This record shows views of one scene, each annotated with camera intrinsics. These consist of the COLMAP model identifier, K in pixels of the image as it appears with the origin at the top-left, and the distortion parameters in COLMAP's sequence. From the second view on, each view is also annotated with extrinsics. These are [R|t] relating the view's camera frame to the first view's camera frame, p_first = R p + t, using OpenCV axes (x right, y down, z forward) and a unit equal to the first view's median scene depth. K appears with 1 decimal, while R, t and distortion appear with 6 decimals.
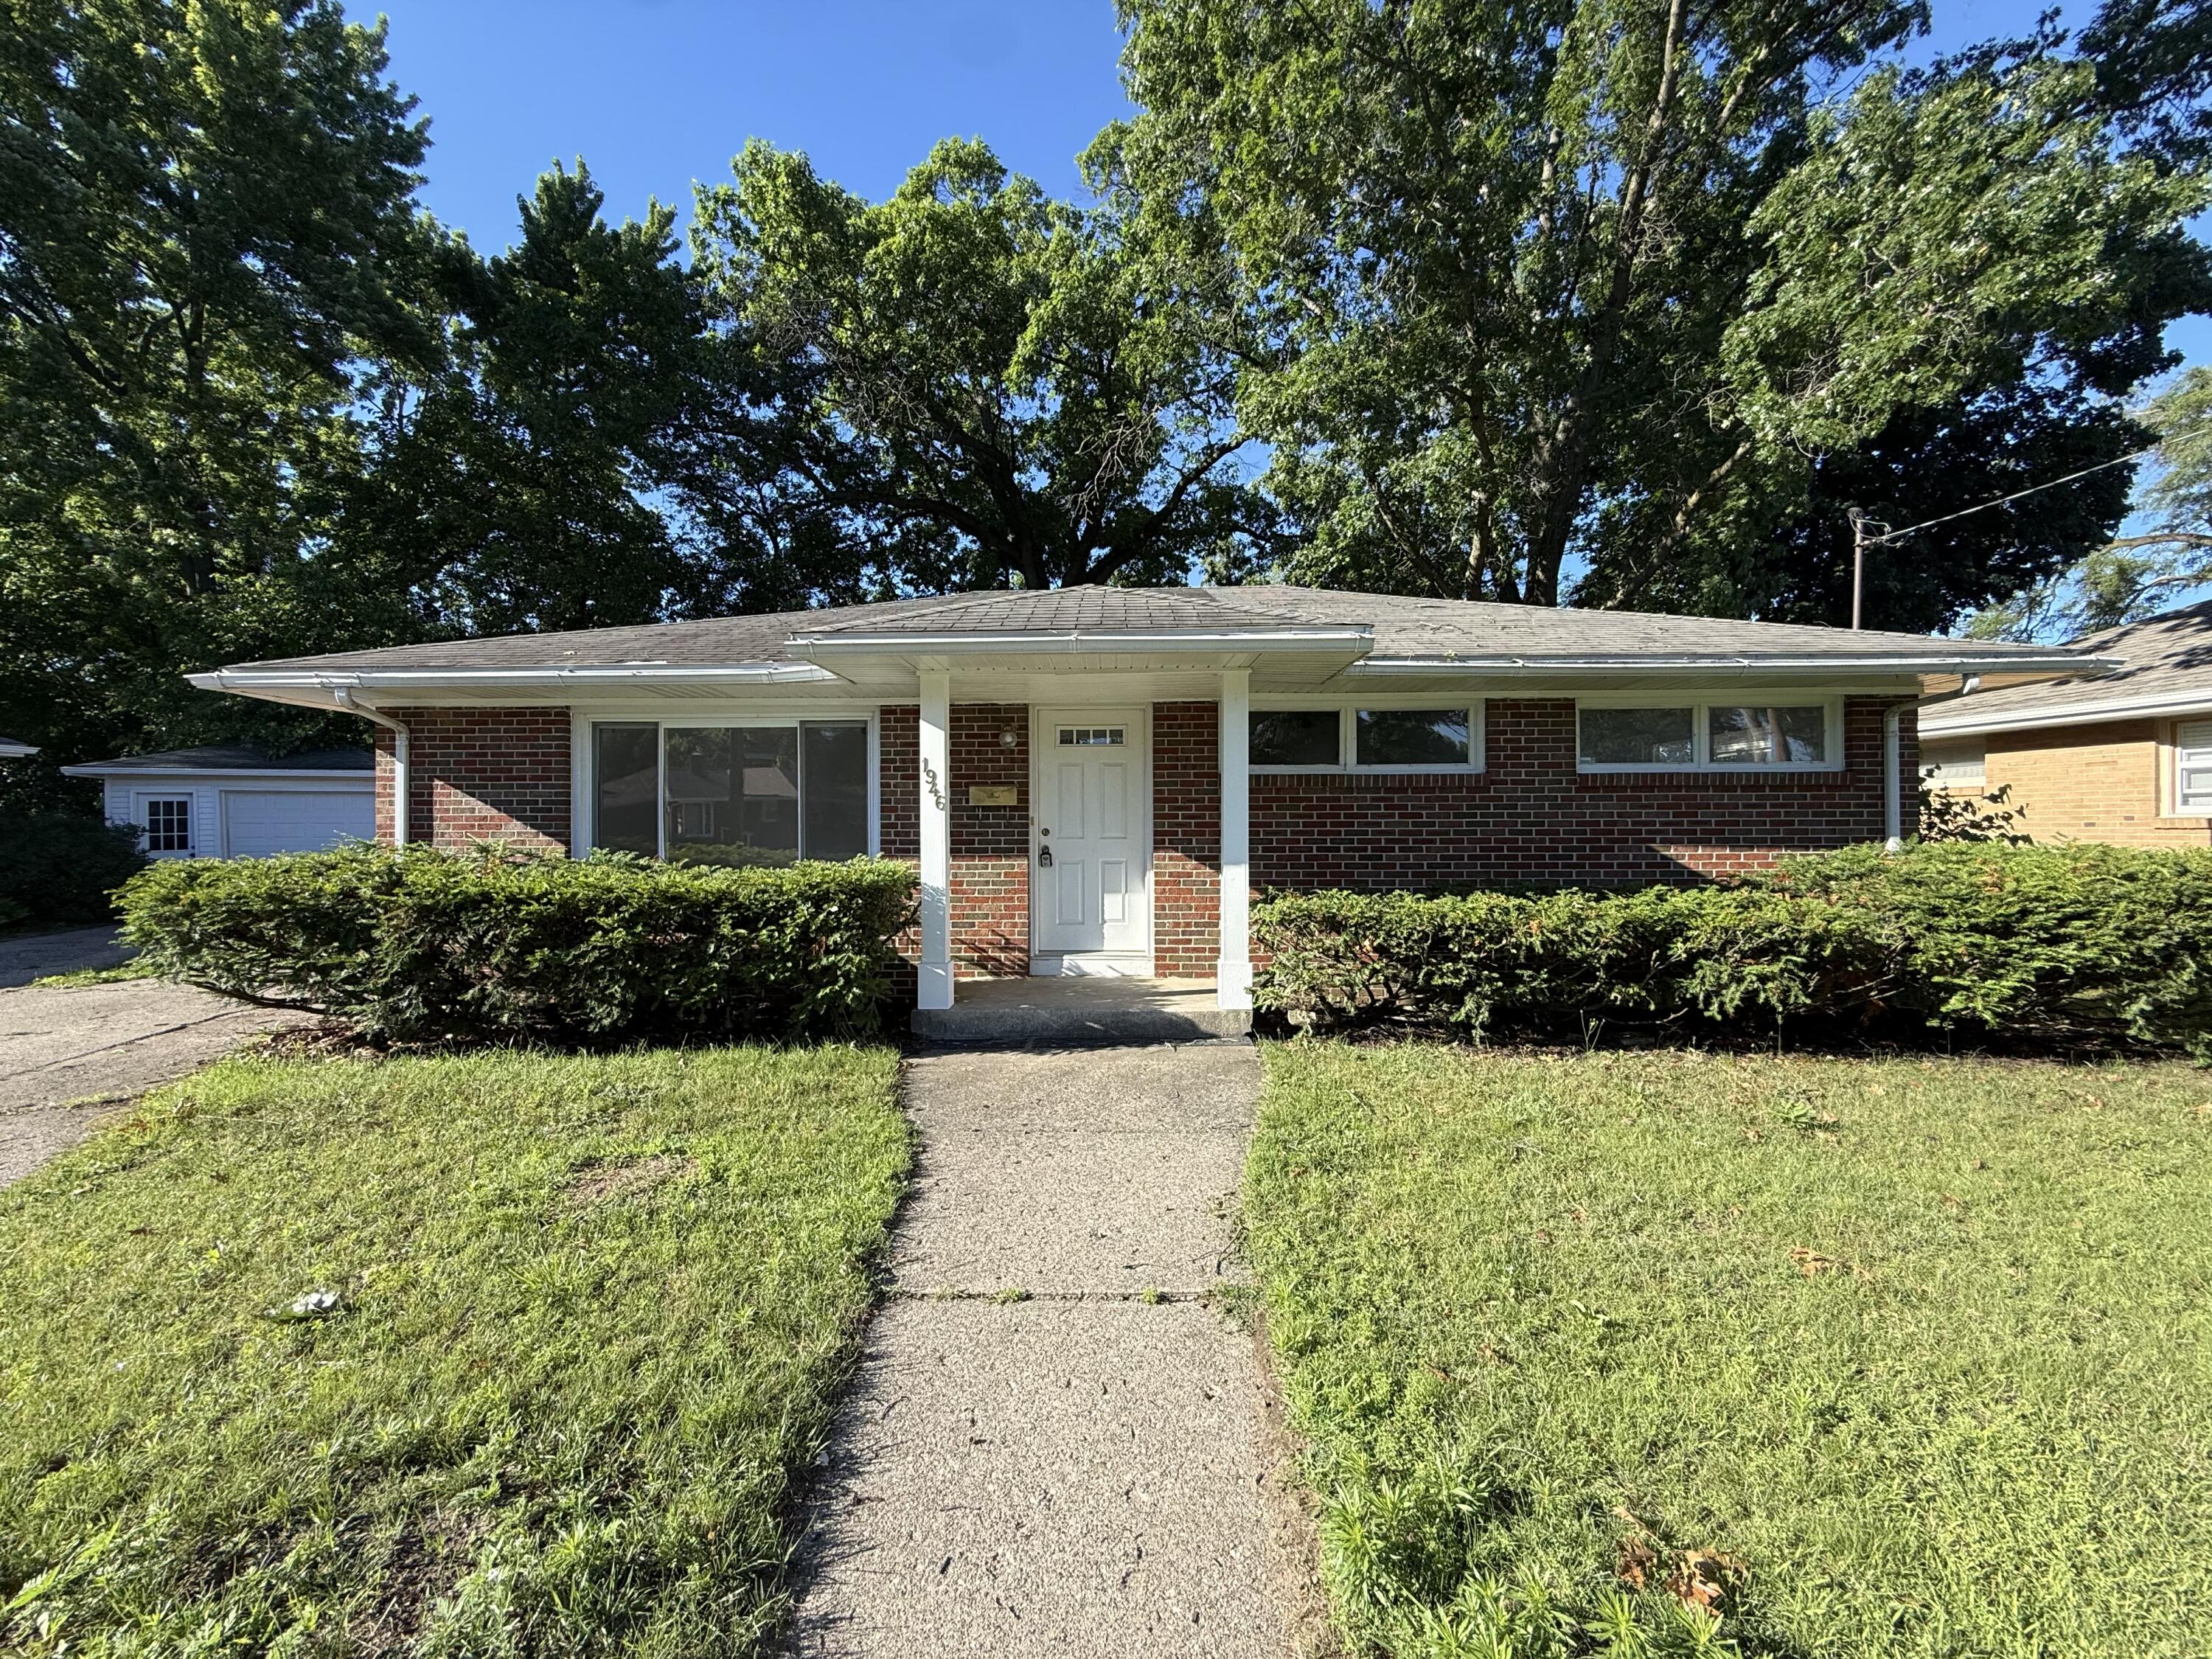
lens RADIAL K [[875.7, 0, 1095.6], [0, 875.7, 840.7], [0, 0, 1]] dist [0.000287, 0.000143]
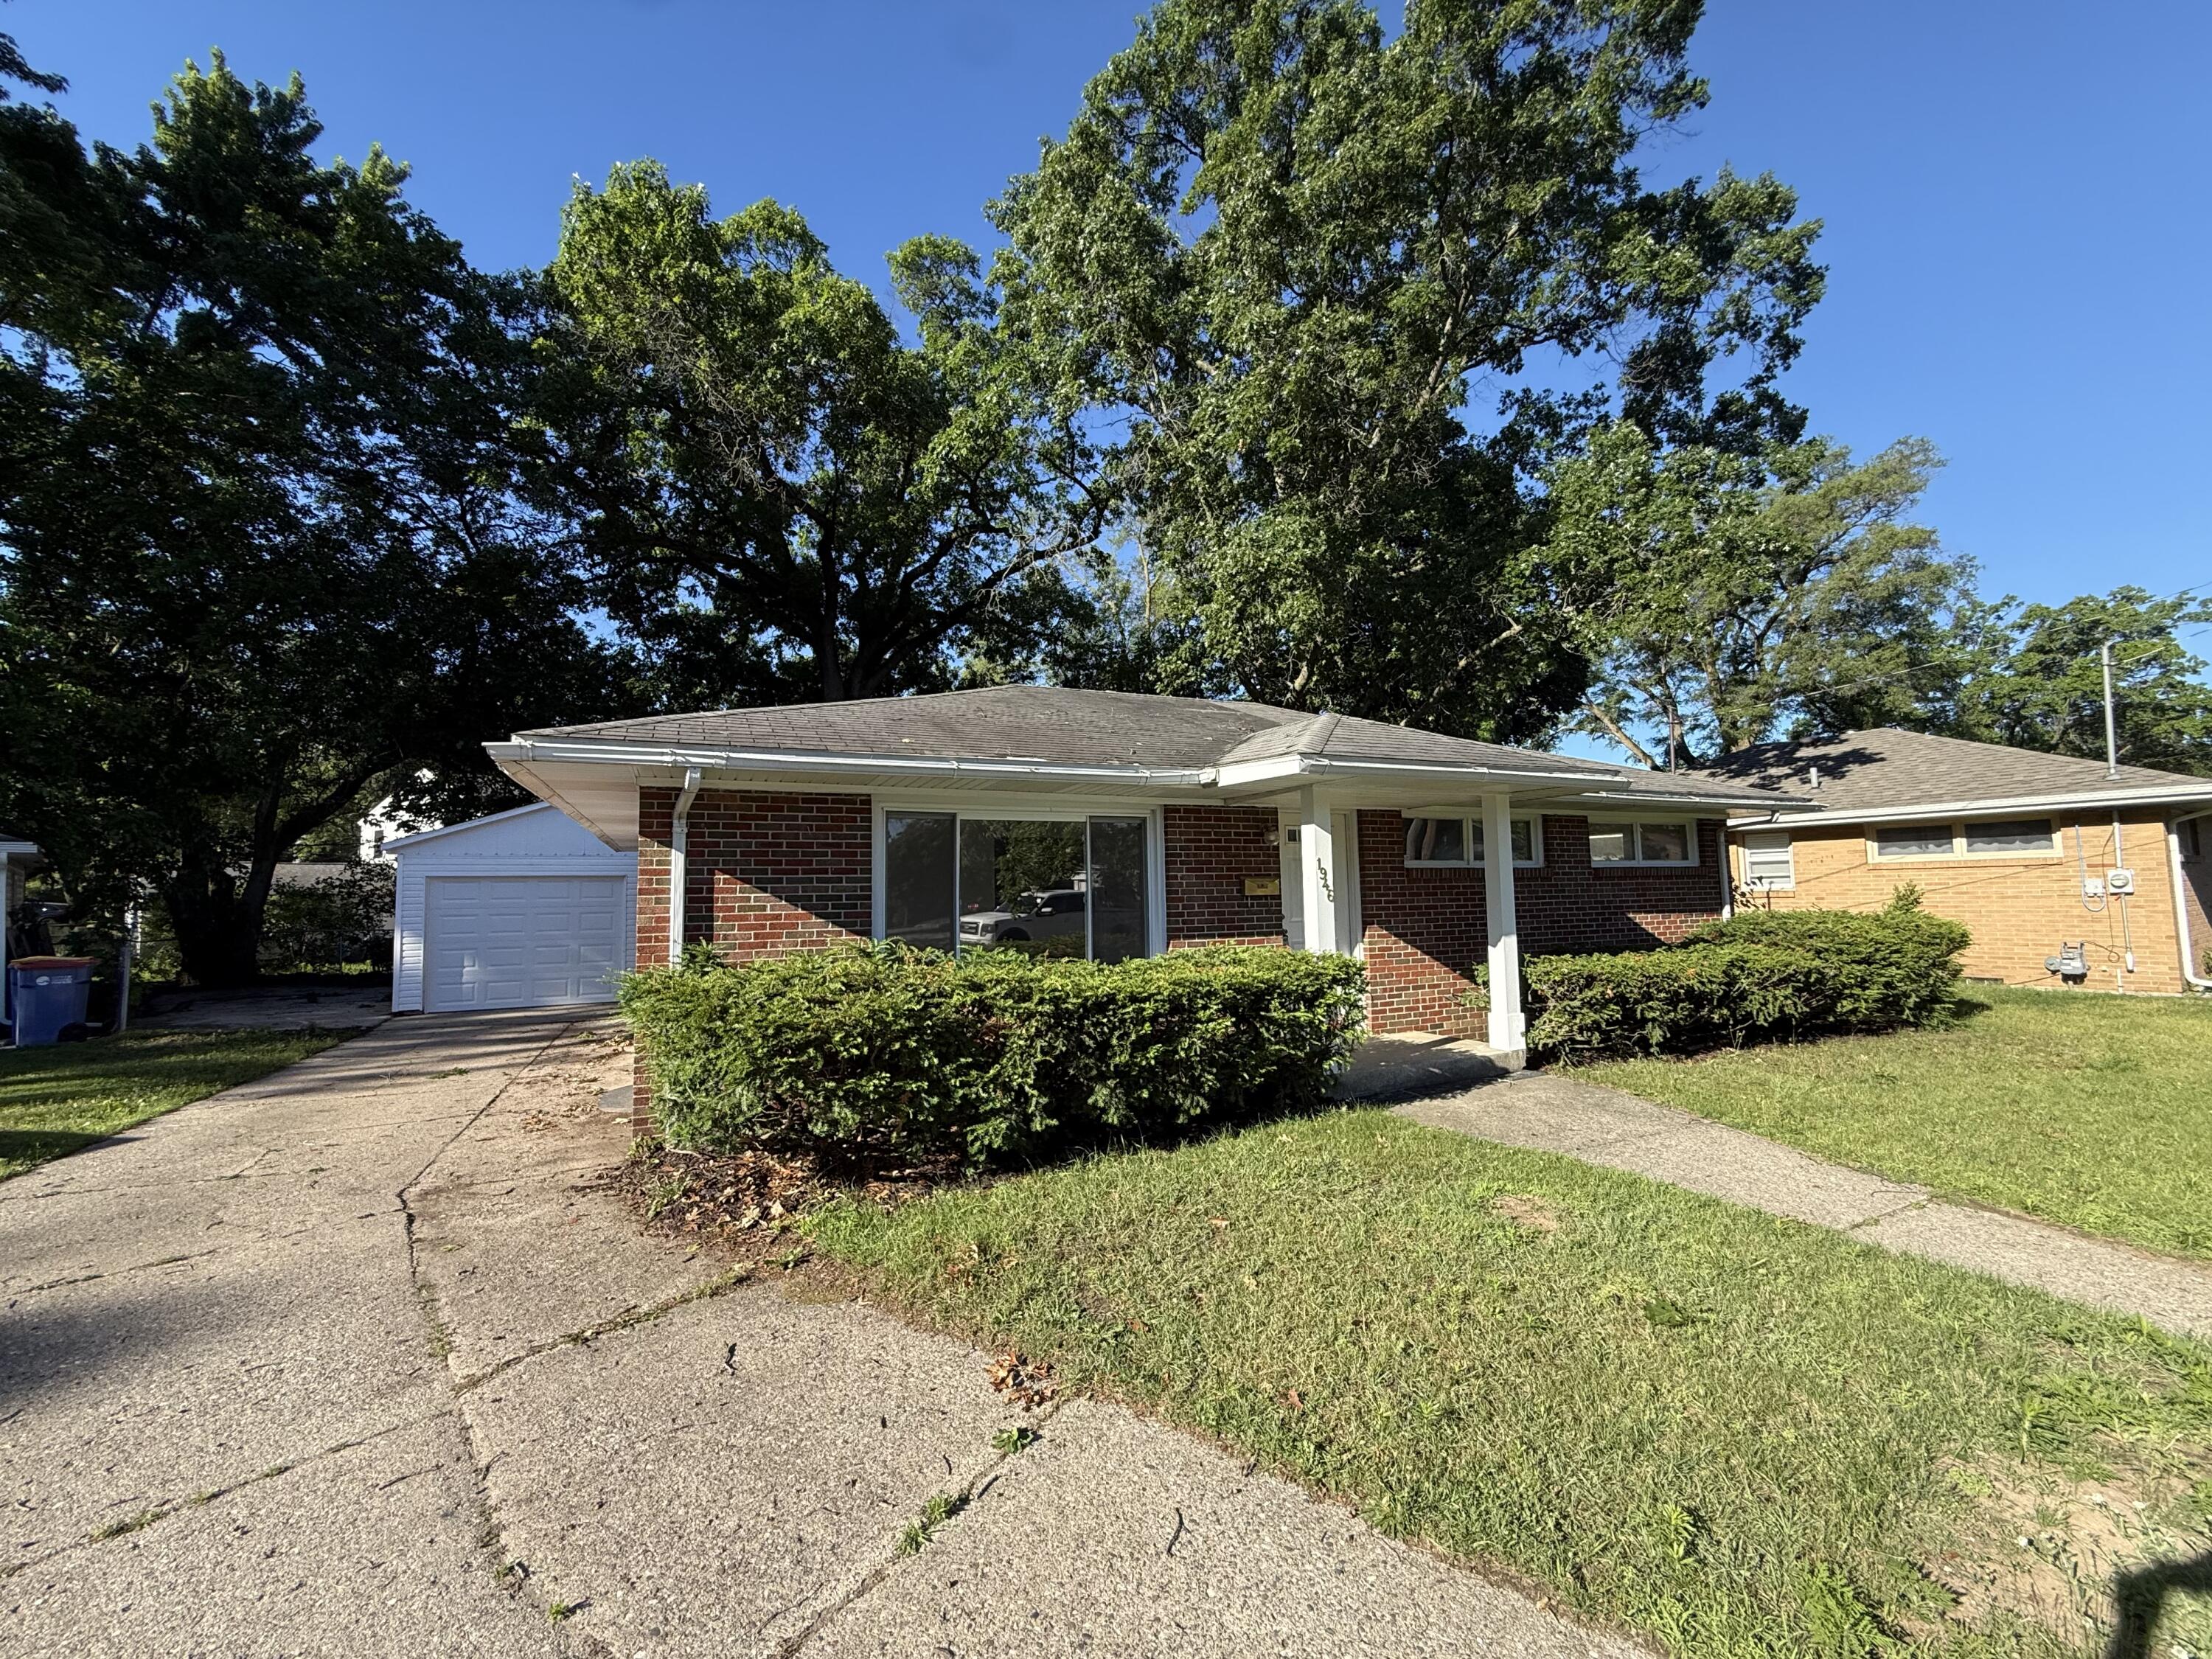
lens RADIAL K [[875.7, 0, 1095.6], [0, 875.7, 840.7], [0, 0, 1]] dist [0.000287, 0.000143]
pose [[0.896552, 0.014345, 0.442705, -0.890262], [0.021846, 0.996827, -0.076544, -0.030392], [-0.442399, 0.078297, 0.893394, 0.071334]]
